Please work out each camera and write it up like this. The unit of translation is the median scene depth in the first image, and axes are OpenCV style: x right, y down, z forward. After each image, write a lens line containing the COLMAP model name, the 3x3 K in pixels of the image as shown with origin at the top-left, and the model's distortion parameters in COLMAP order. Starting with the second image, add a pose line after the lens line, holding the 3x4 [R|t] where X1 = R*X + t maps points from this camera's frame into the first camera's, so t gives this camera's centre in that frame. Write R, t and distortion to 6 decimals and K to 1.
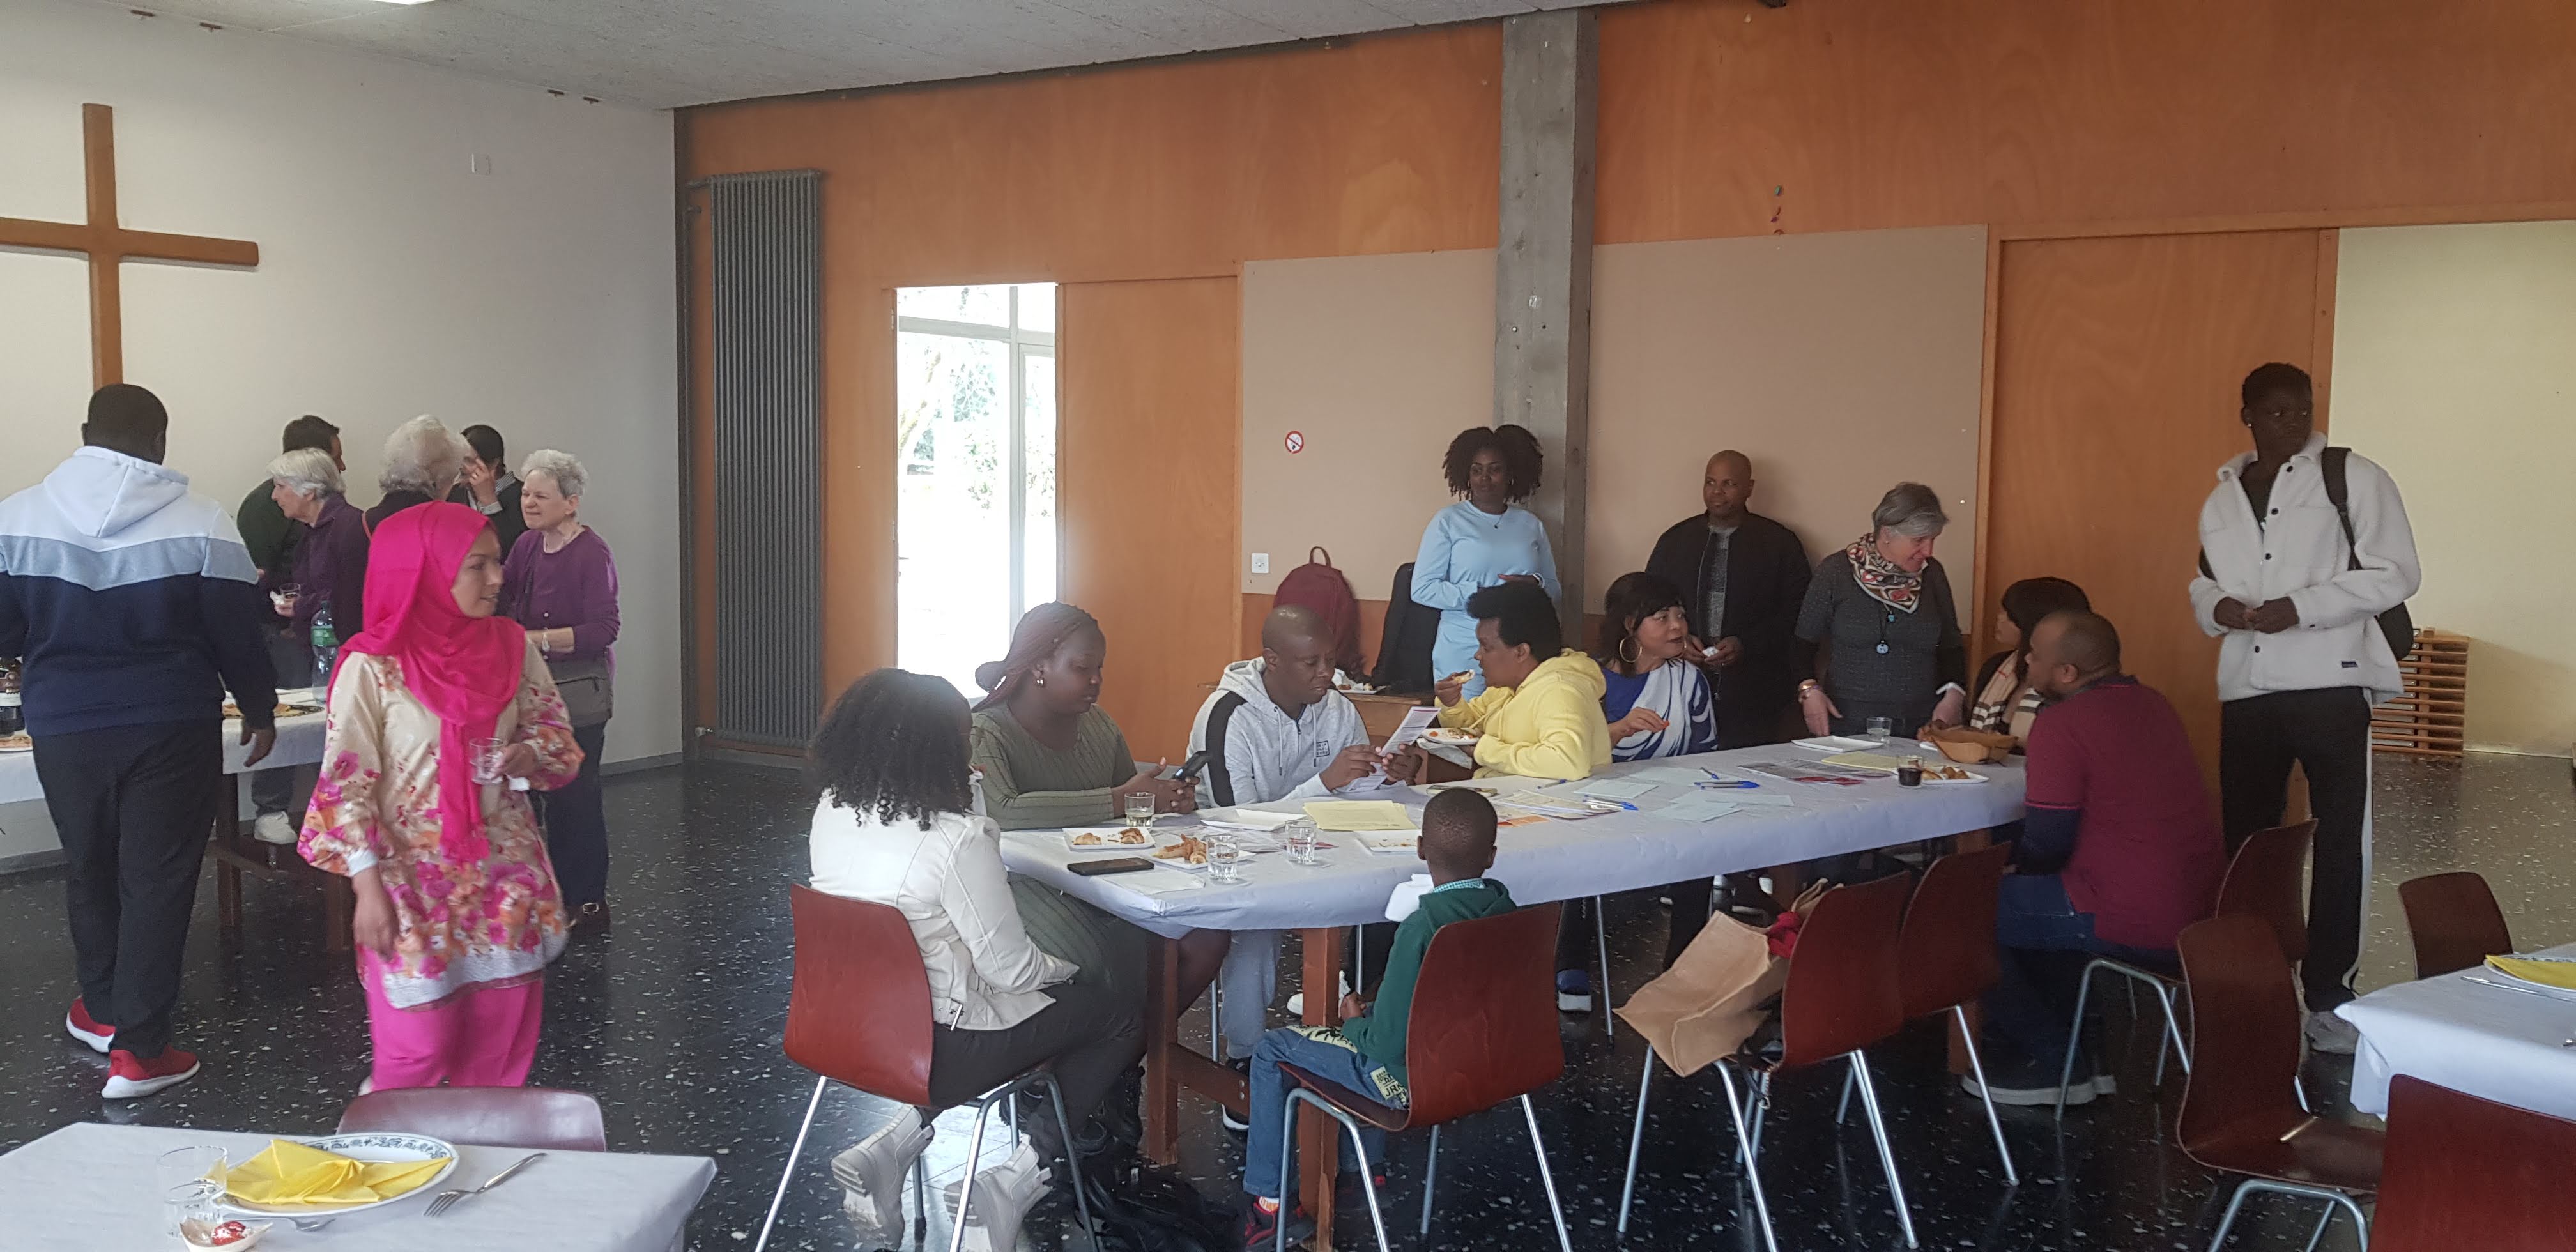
lens RADIAL K [[2021.8, 0, 1278.5], [0, 2021.8, 629.7], [0, 0, 1]] dist [0.014933, -0.006010]
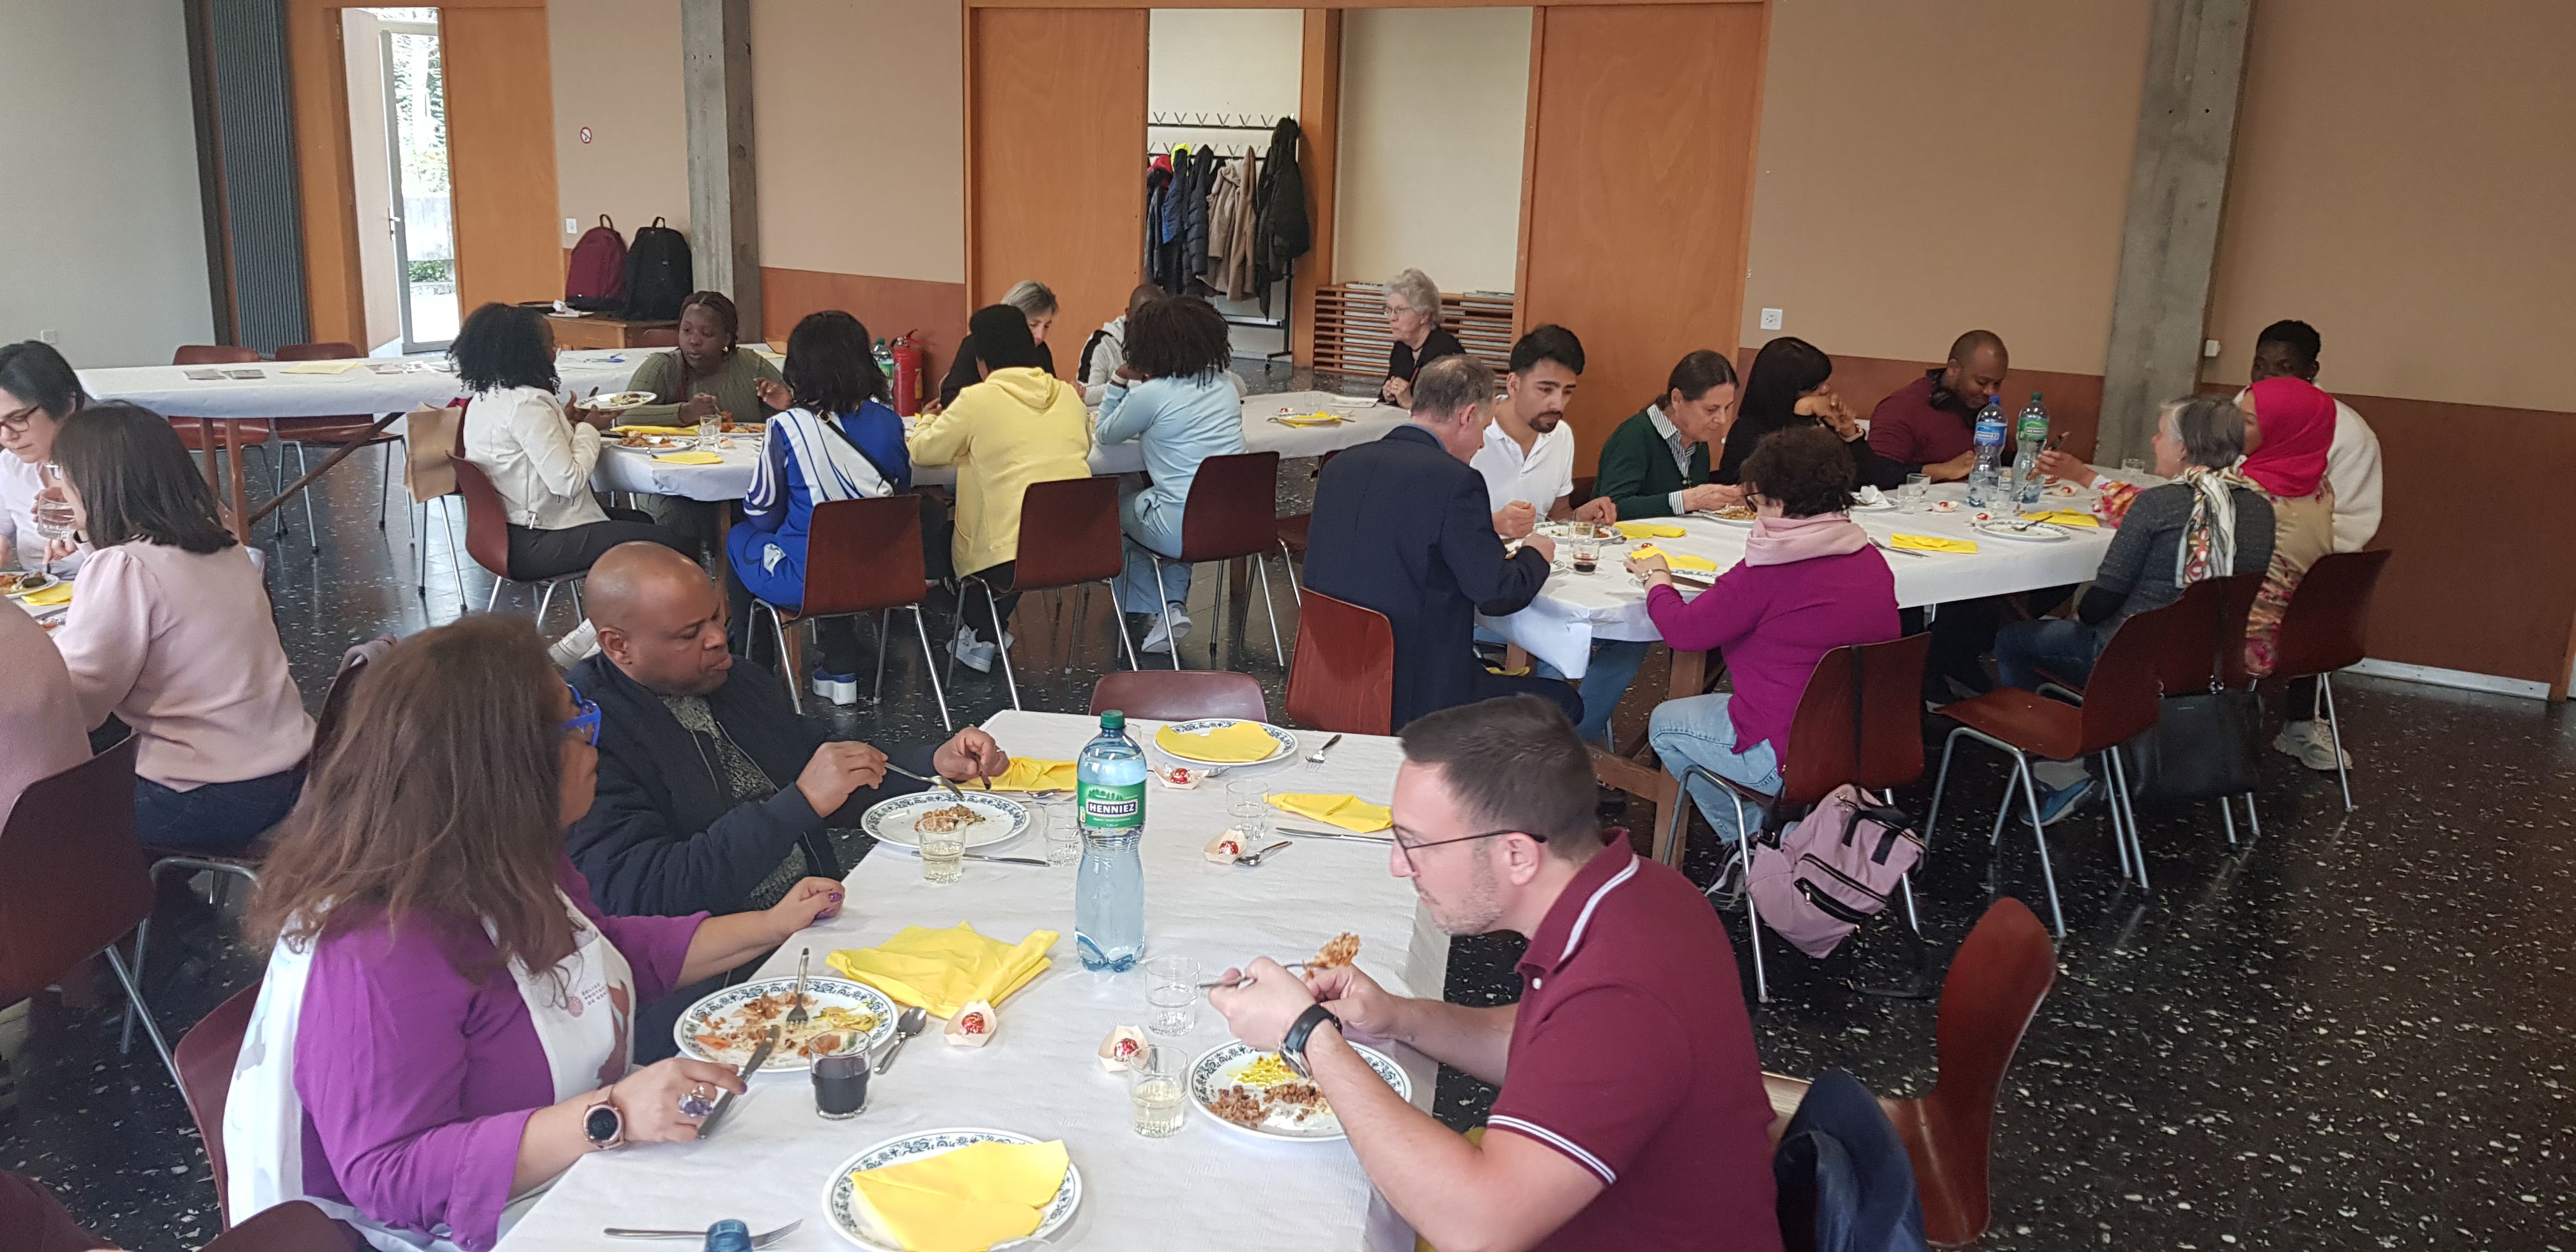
lens RADIAL K [[2021.8, 0, 1309.8], [0, 2021.8, 706.0], [0, 0, 1]] dist [0.014933, -0.006010]
pose [[0.999736, 0.012216, 0.019447, 0.526361], [-0.015748, 0.981004, 0.193345, 0.014654], [-0.016715, -0.193601, 0.980938, -0.481001]]
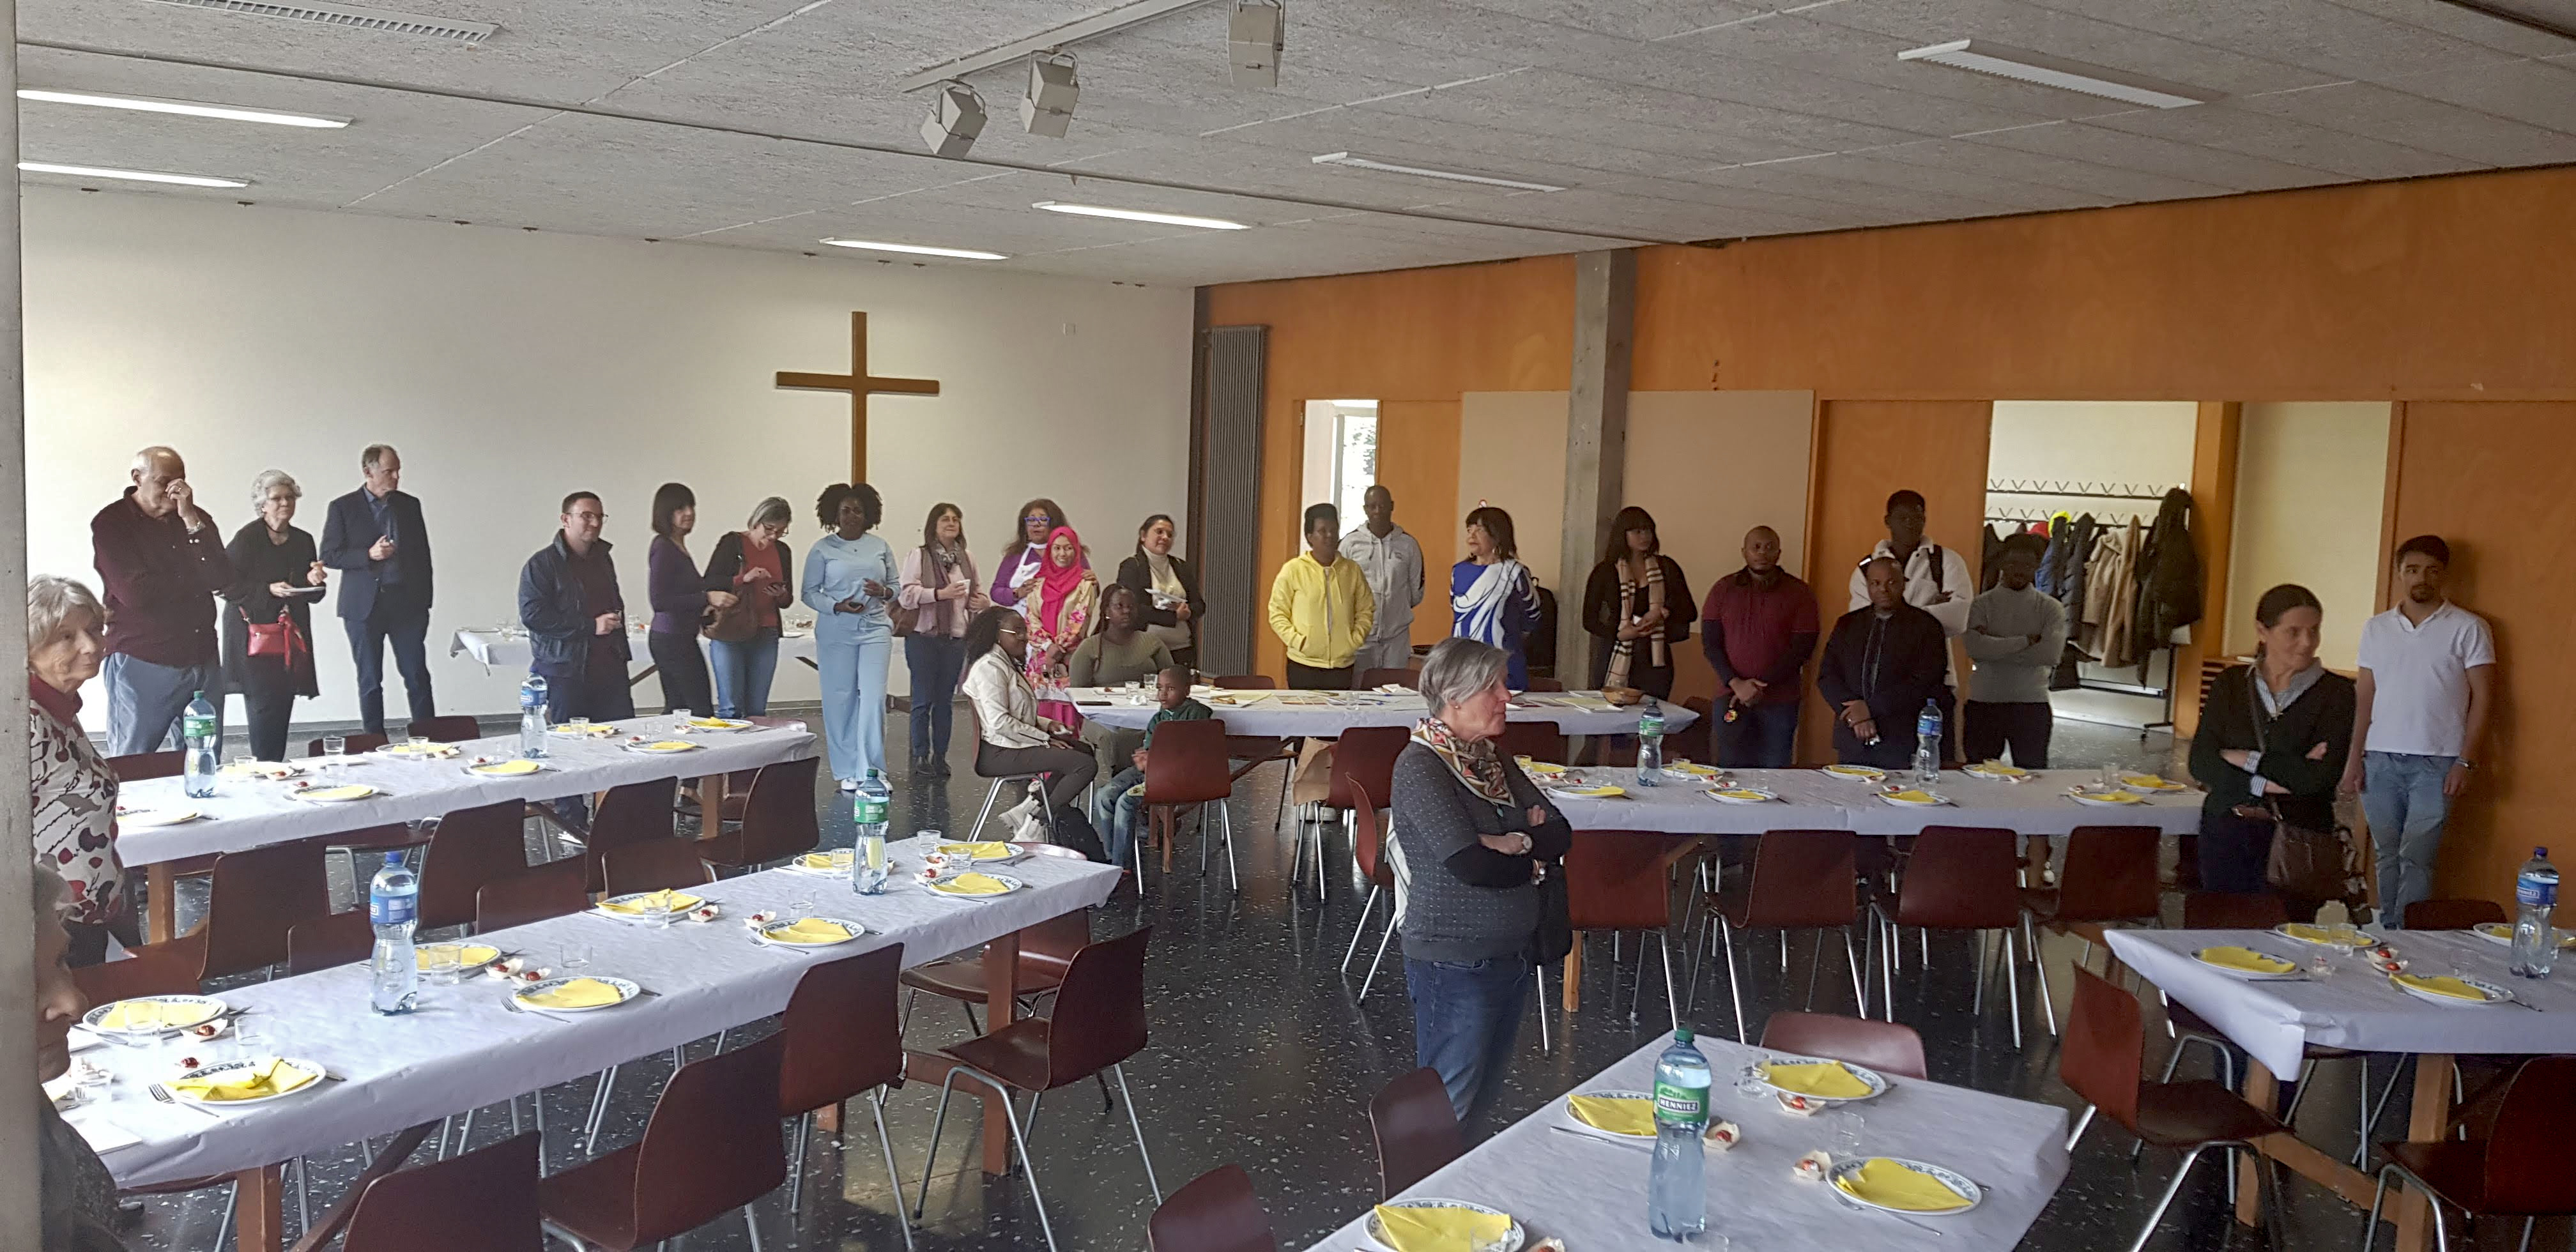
lens RADIAL K [[1990.7, 0, 1288.9], [0, 1990.7, 634.8], [0, 0, 1]] dist [-0.007547, -0.000109]
pose [[0.910954, 0.058811, -0.408293, 0.568415], [-0.060773, 0.998118, 0.008177, 0.004719], [0.408006, 0.017365, 0.912814, -0.540582]]
